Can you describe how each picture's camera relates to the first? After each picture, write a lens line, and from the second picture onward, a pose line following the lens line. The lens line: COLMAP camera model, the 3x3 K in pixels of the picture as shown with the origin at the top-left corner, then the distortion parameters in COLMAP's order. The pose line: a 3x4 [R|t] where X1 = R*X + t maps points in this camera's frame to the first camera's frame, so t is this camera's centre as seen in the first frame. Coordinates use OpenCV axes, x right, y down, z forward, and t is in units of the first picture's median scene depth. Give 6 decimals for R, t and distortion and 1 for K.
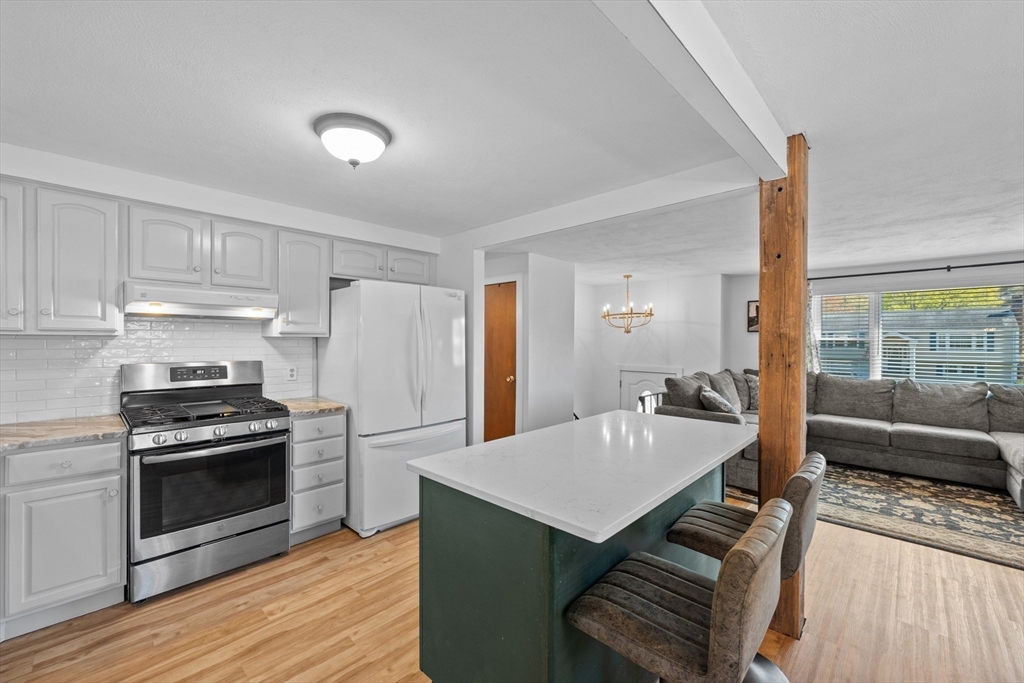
lens RADIAL K [[425.9, 0, 508.9], [0, 425.9, 344.8], [0, 0, 1]] dist [-0.002219, 0.001399]
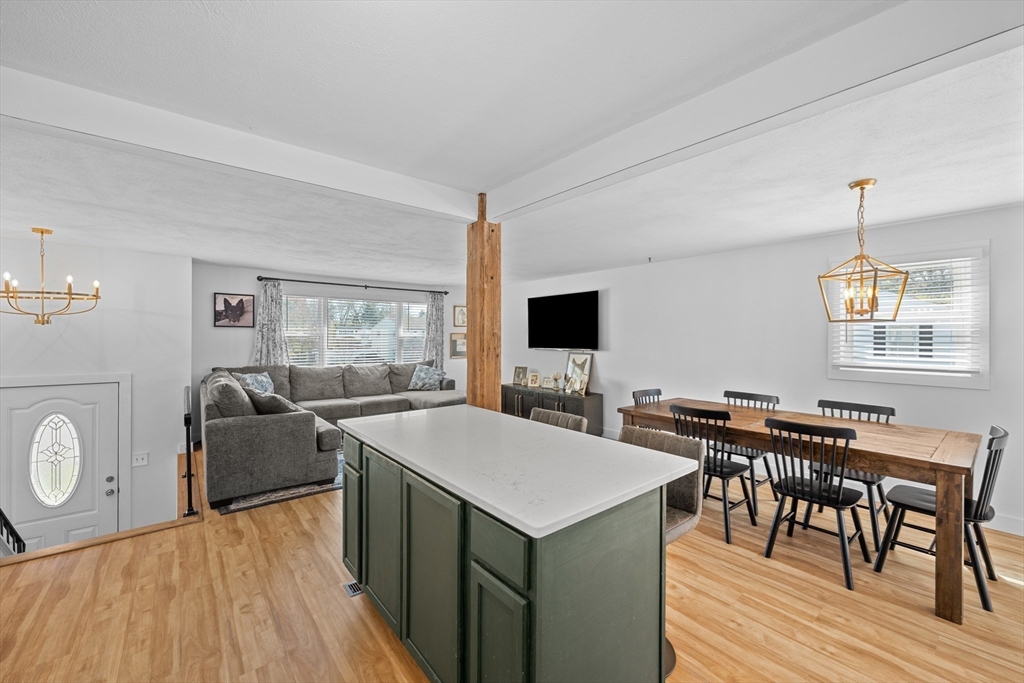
lens RADIAL K [[407.6, 0, 515.2], [0, 407.6, 335.2], [0, 0, 1]] dist [0.000495, 0.000025]
pose [[0.113599, 0.002764, 0.993523, -0.422421], [0.005799, 0.999977, -0.003445, -0.008684], [-0.993510, 0.006153, 0.113580, 0.474534]]
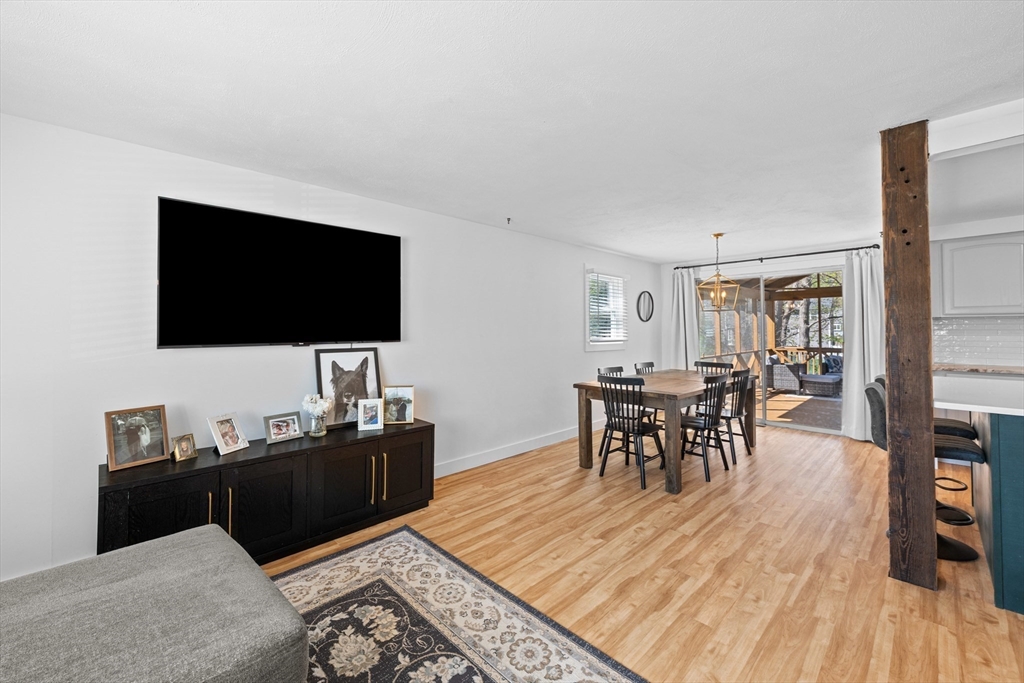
lens RADIAL K [[407.6, 0, 522.1], [0, 407.6, 320.7], [0, 0, 1]] dist [0.000495, 0.000025]
pose [[-0.999517, 0.004233, 0.030794, 0.998985], [0.003816, 0.999901, -0.013574, 0.016304], [-0.030848, -0.013450, -0.999434, 1.299825]]
